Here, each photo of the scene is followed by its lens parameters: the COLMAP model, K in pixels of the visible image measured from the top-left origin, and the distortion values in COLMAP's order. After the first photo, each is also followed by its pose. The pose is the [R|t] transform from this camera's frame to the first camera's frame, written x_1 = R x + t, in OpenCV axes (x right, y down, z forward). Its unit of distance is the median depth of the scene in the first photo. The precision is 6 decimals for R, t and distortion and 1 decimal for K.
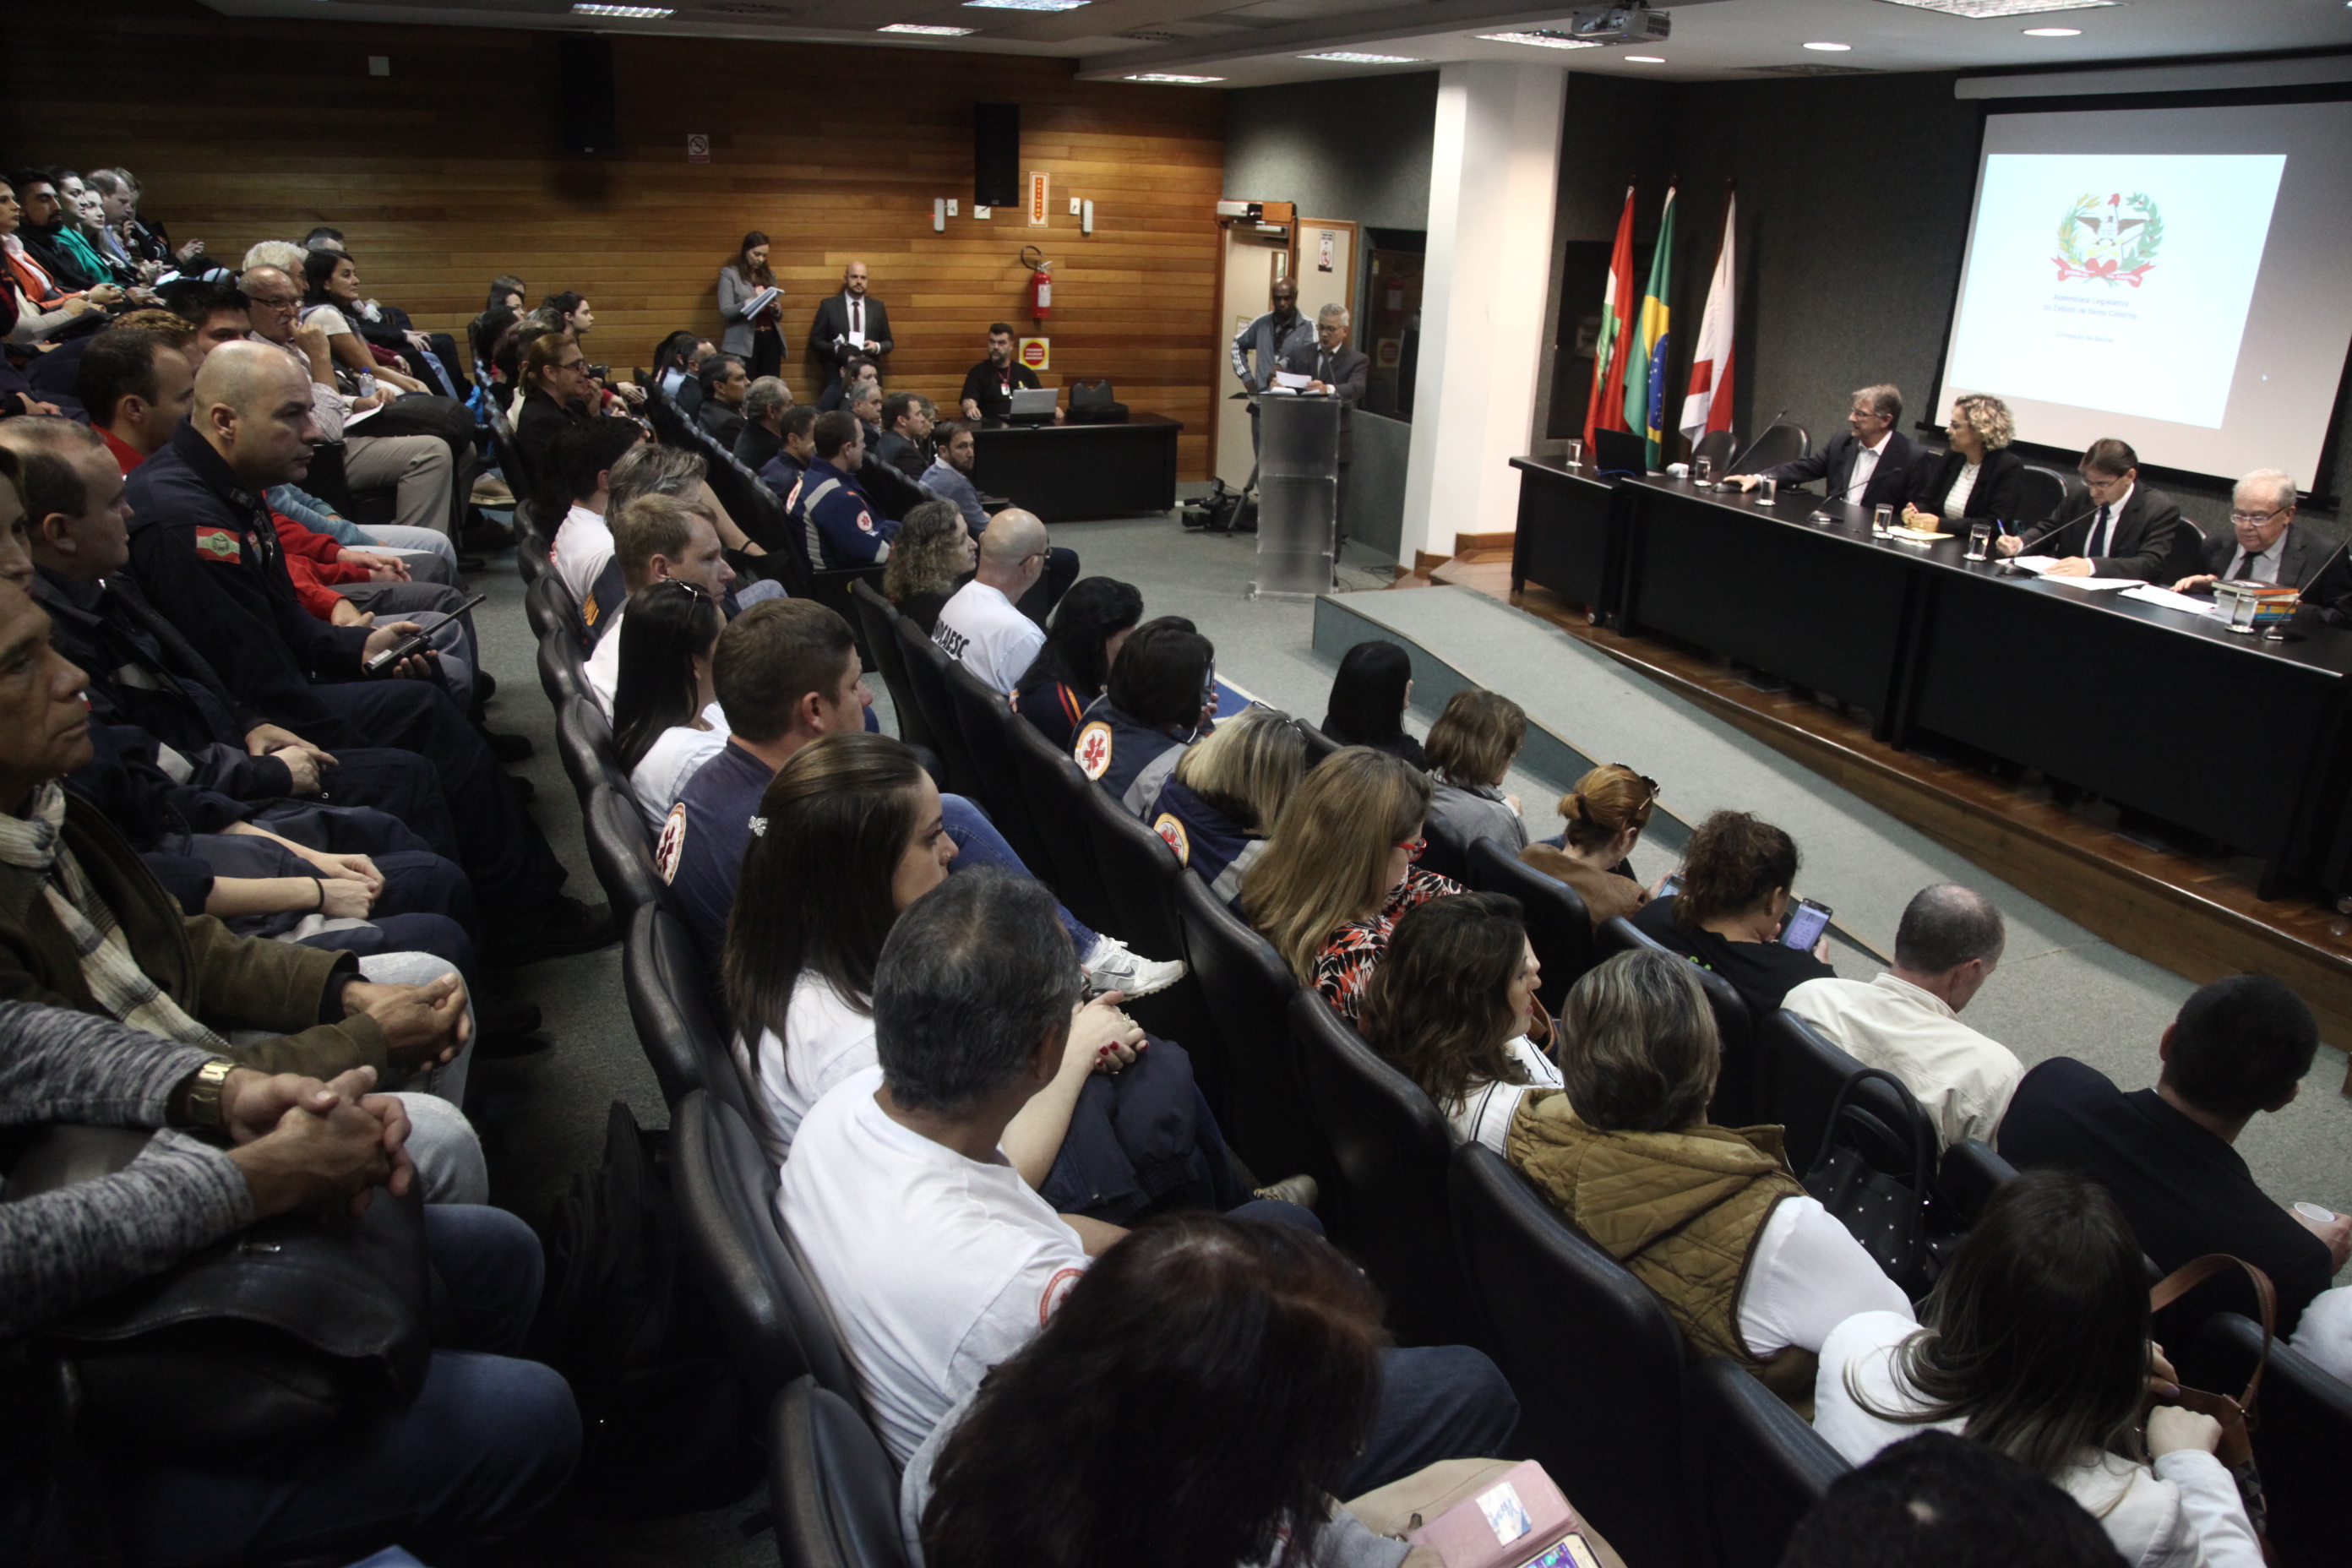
lens RADIAL K [[1624.2, 0, 1167.3], [0, 1624.2, 776.7], [0, 0, 1]] dist [-0.110905, 0.057763]
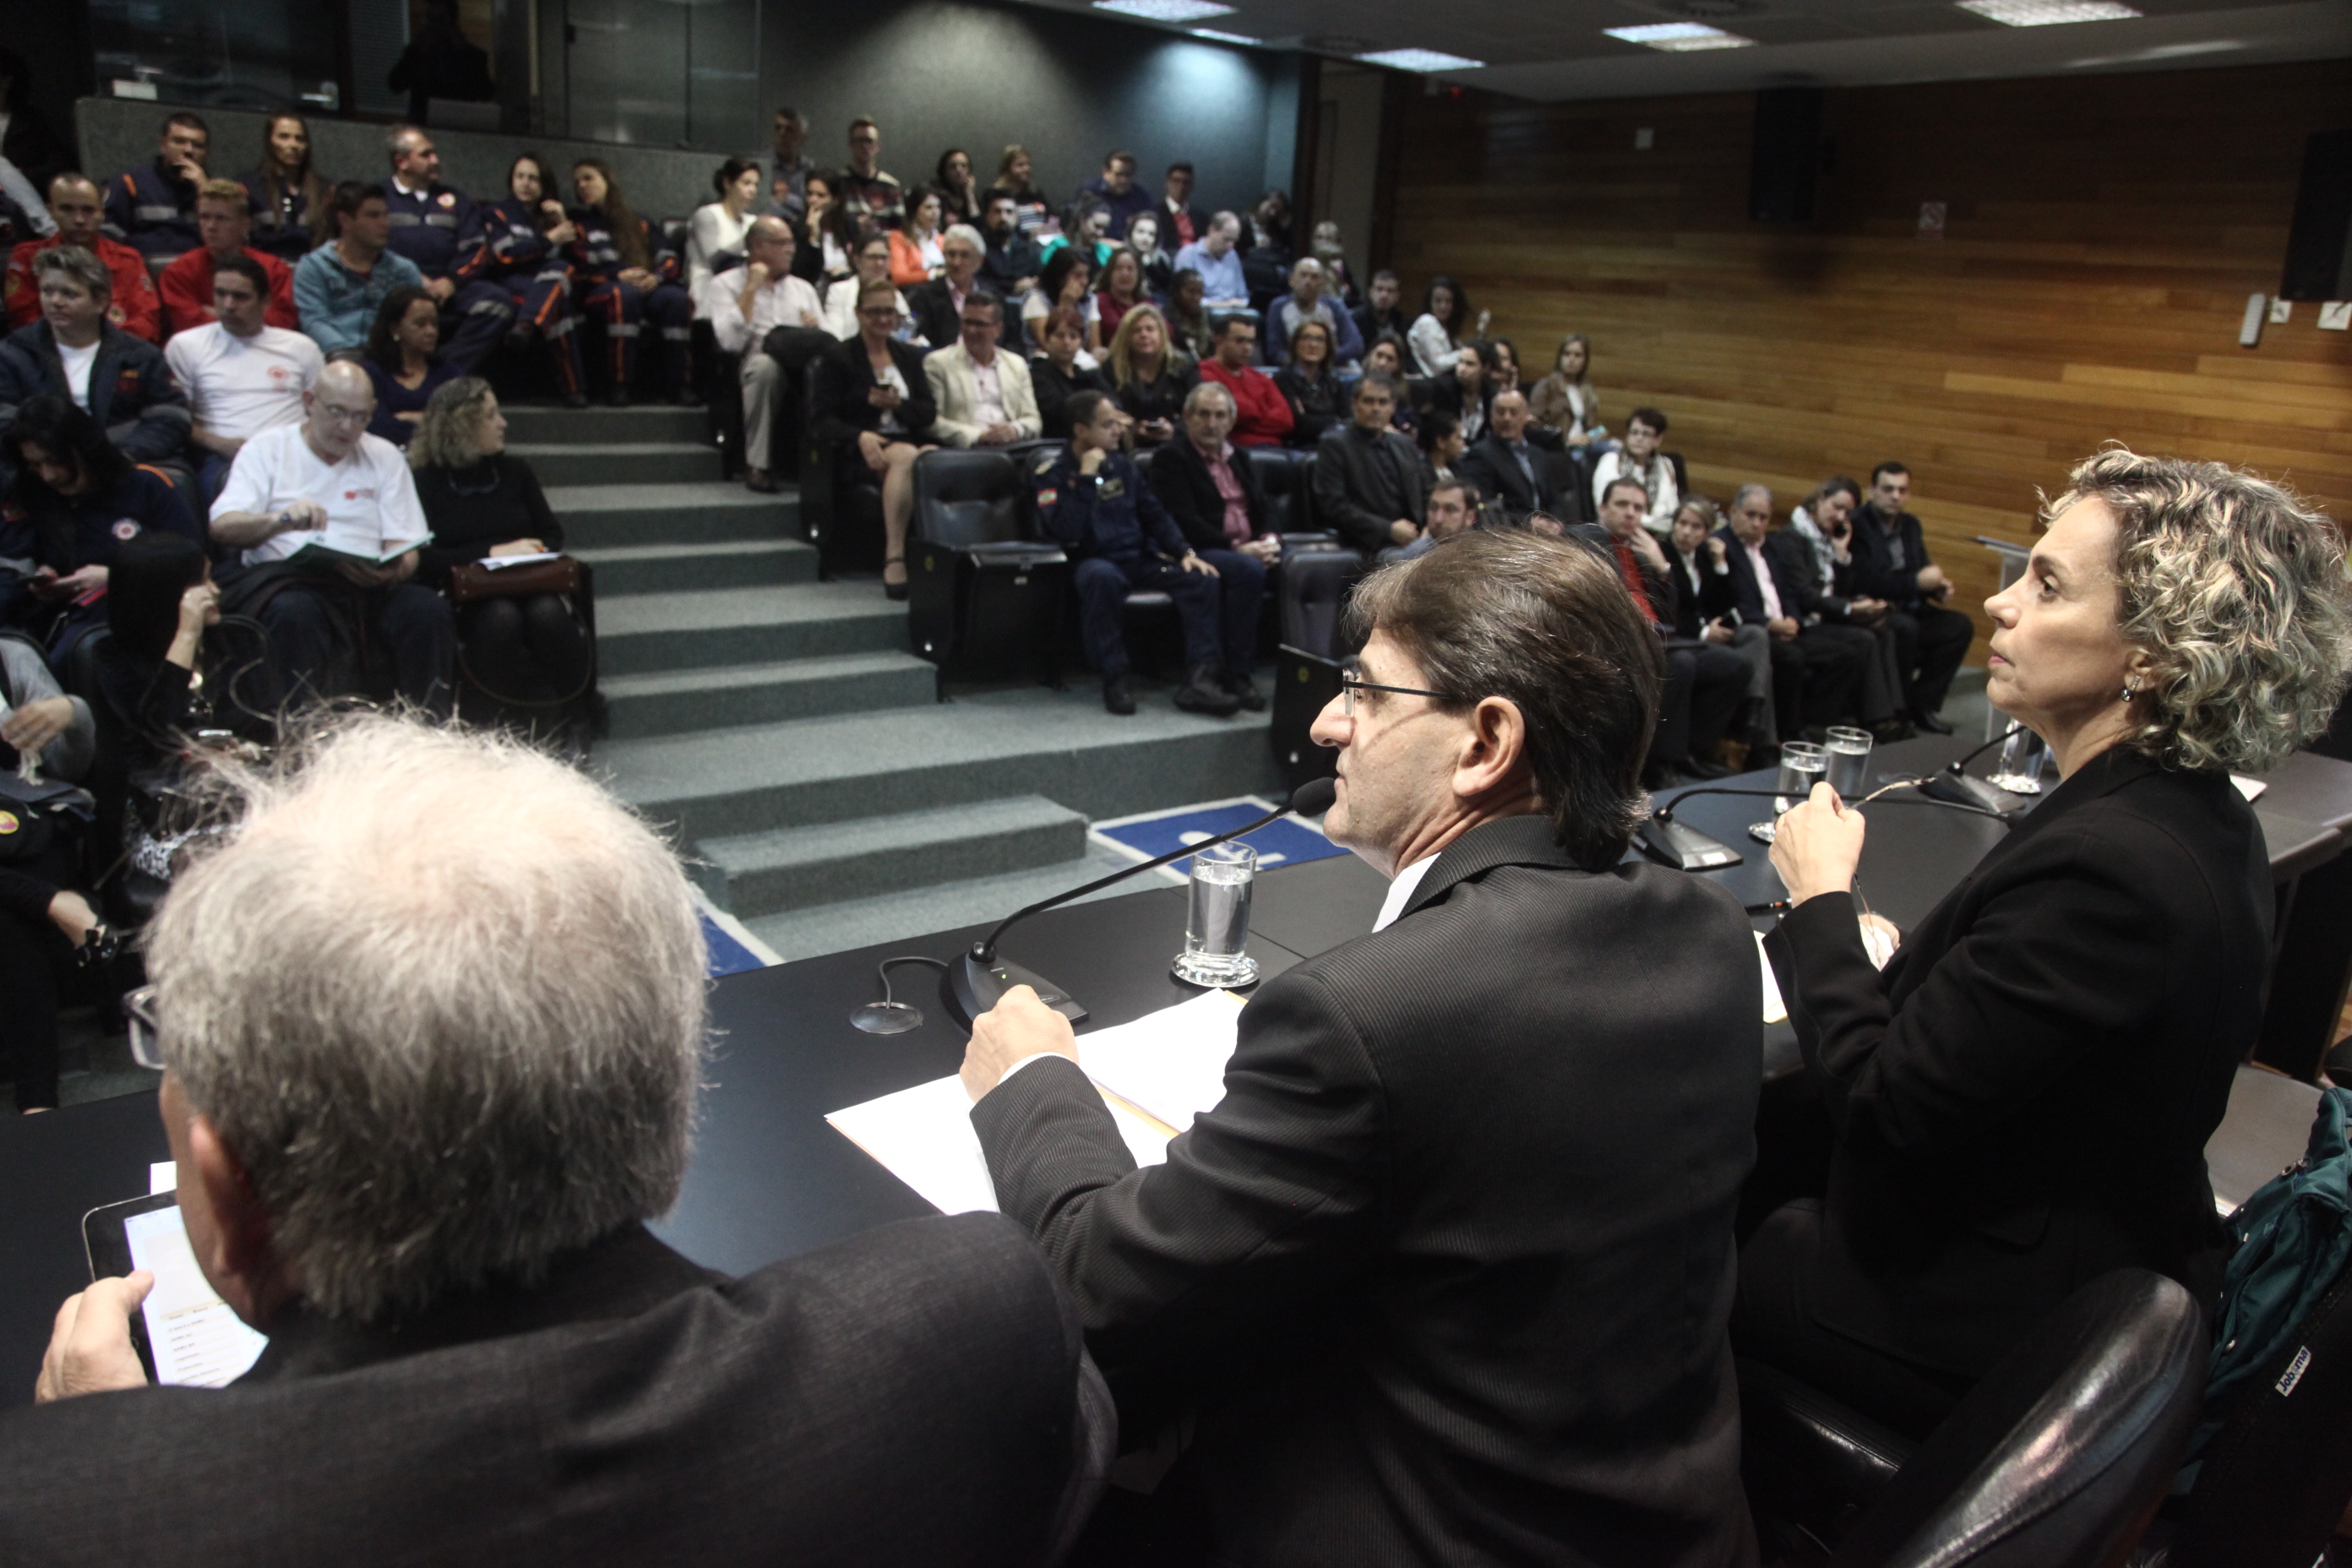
lens RADIAL K [[1624.2, 0, 1173.5], [0, 1624.2, 788.9], [0, 0, 1]] dist [-0.110905, 0.057763]
pose [[0.247239, 0.261246, -0.933072, 0.477181], [-0.386363, 0.909682, 0.152321, -0.125861], [0.888592, 0.322845, 0.325845, 0.567589]]
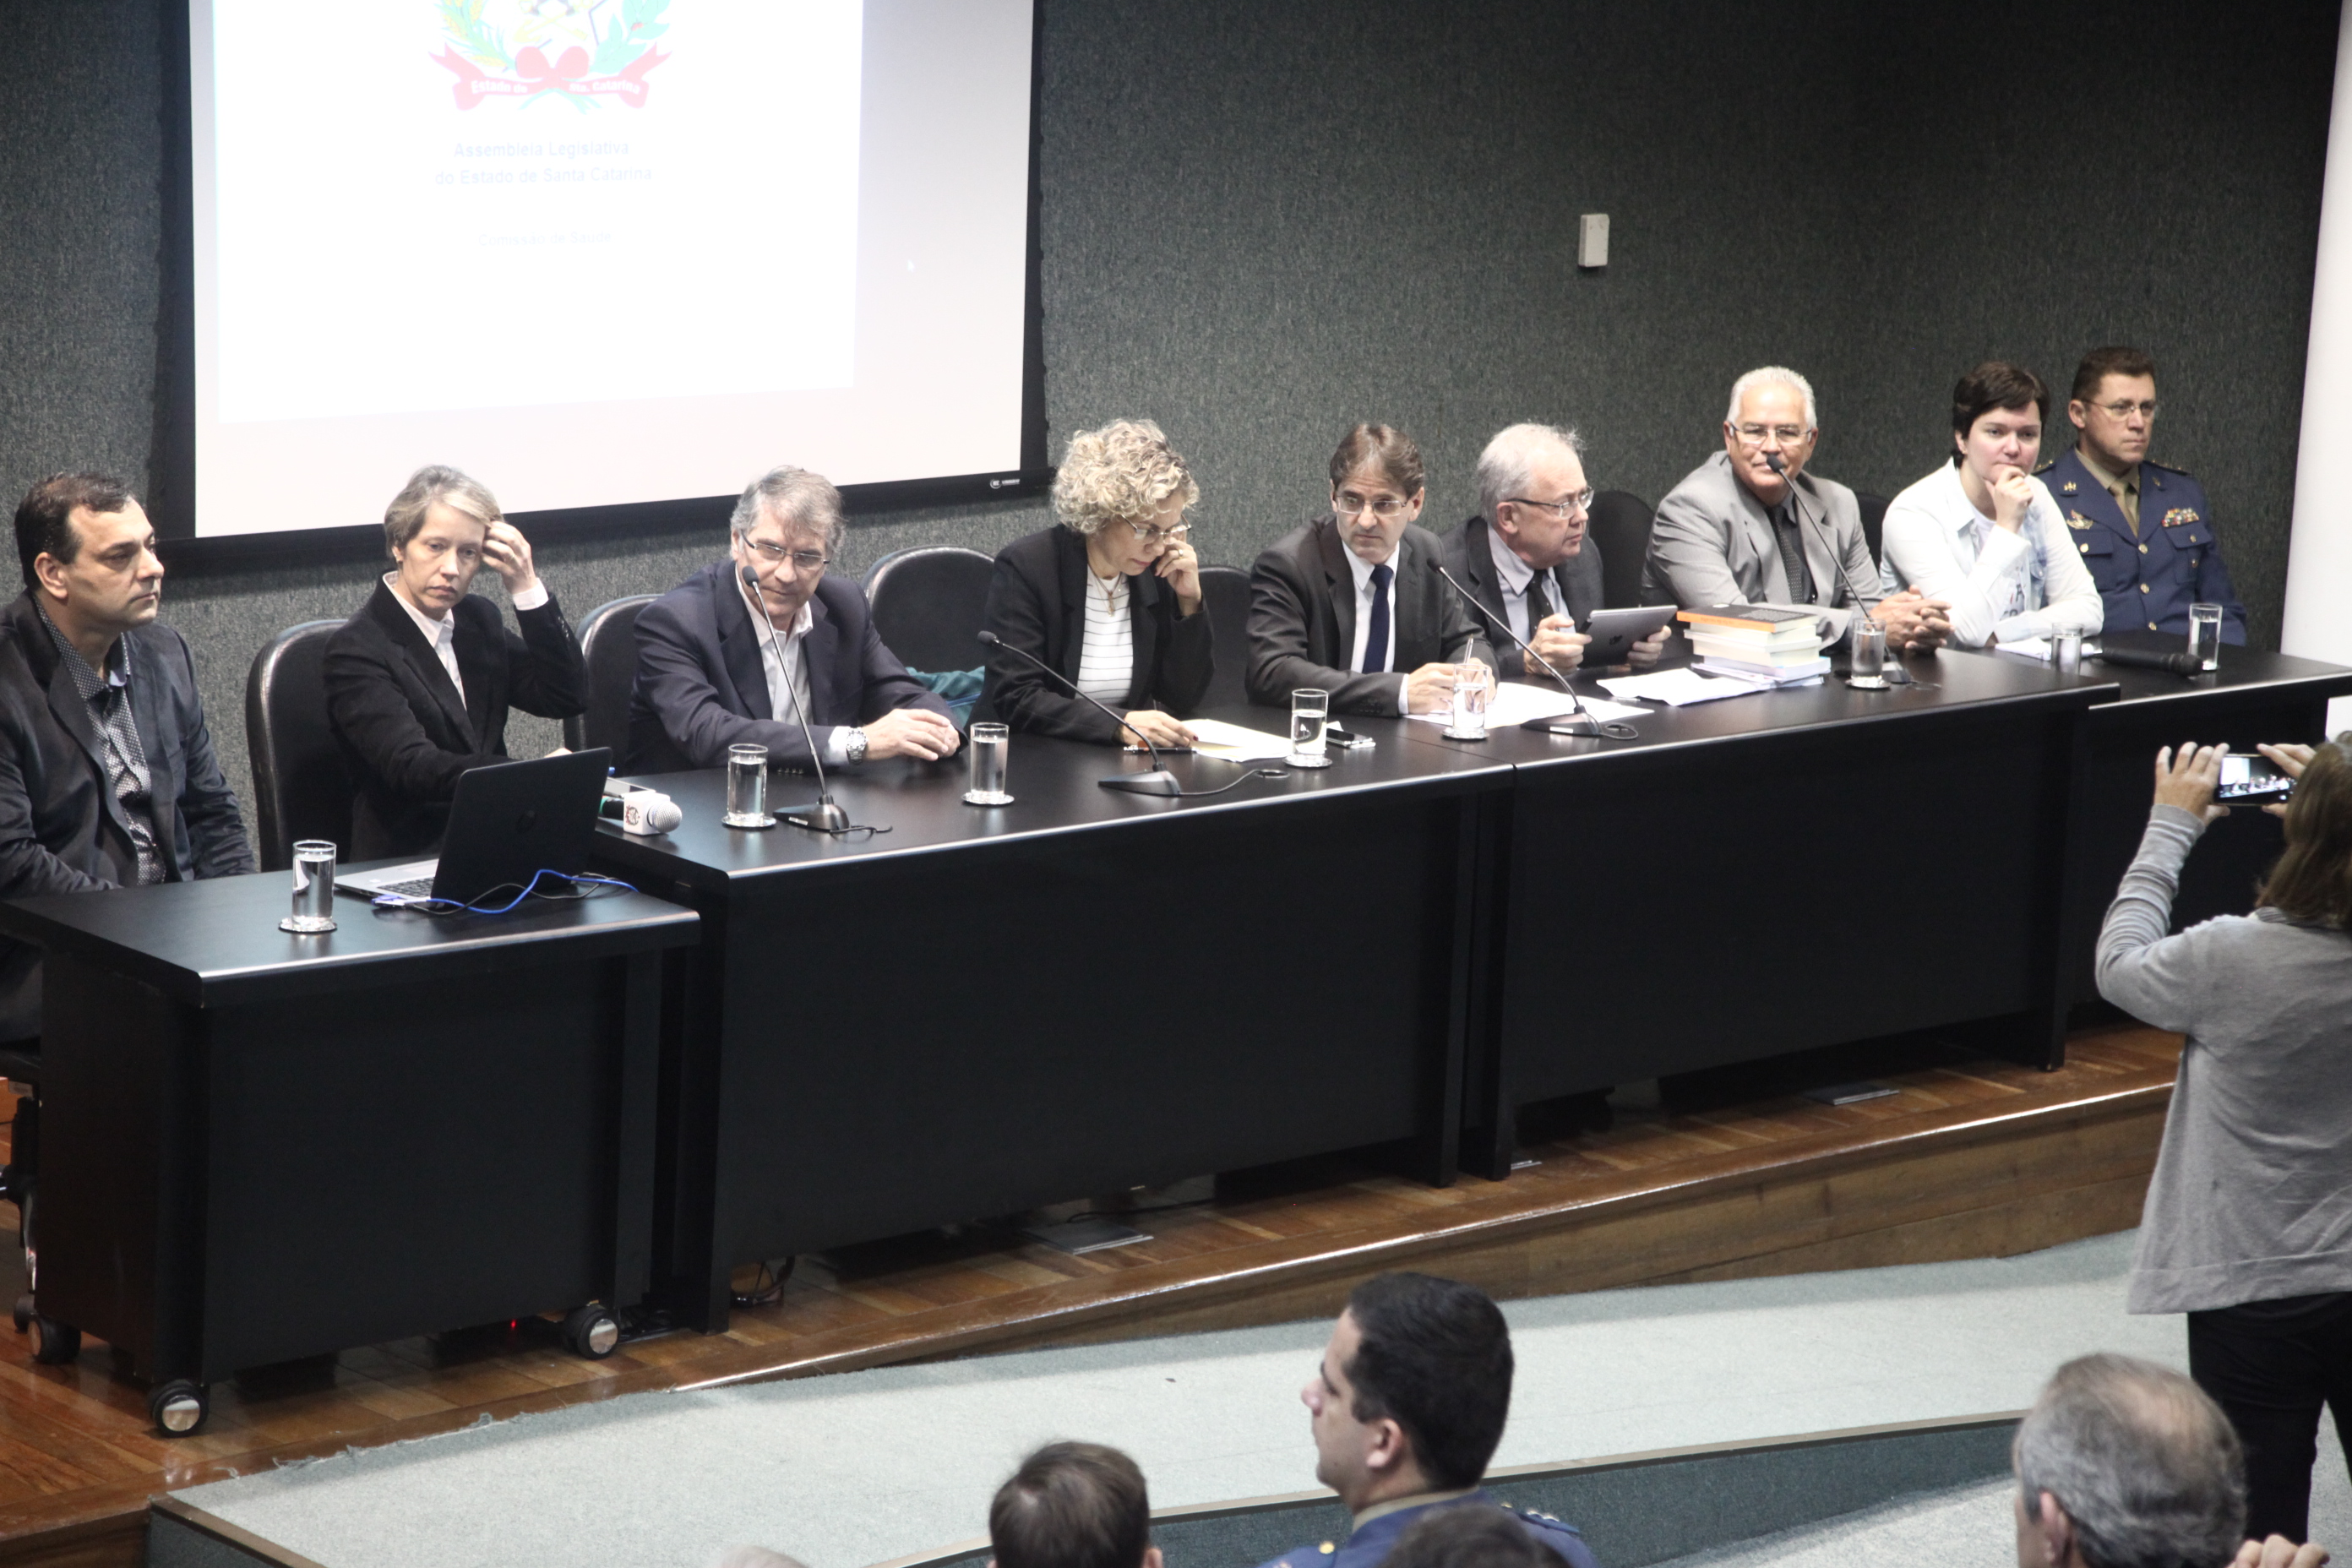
lens RADIAL K [[5747.7, 0, 1157.8], [0, 5747.7, 804.9], [0, 0, 1]] dist [0.525744, 0.000000]
pose [[-0.314851, -0.239936, 0.918313, -0.676115], [0.267591, 0.905834, 0.328421, -0.459081], [-0.910639, 0.349137, -0.220998, 0.948092]]
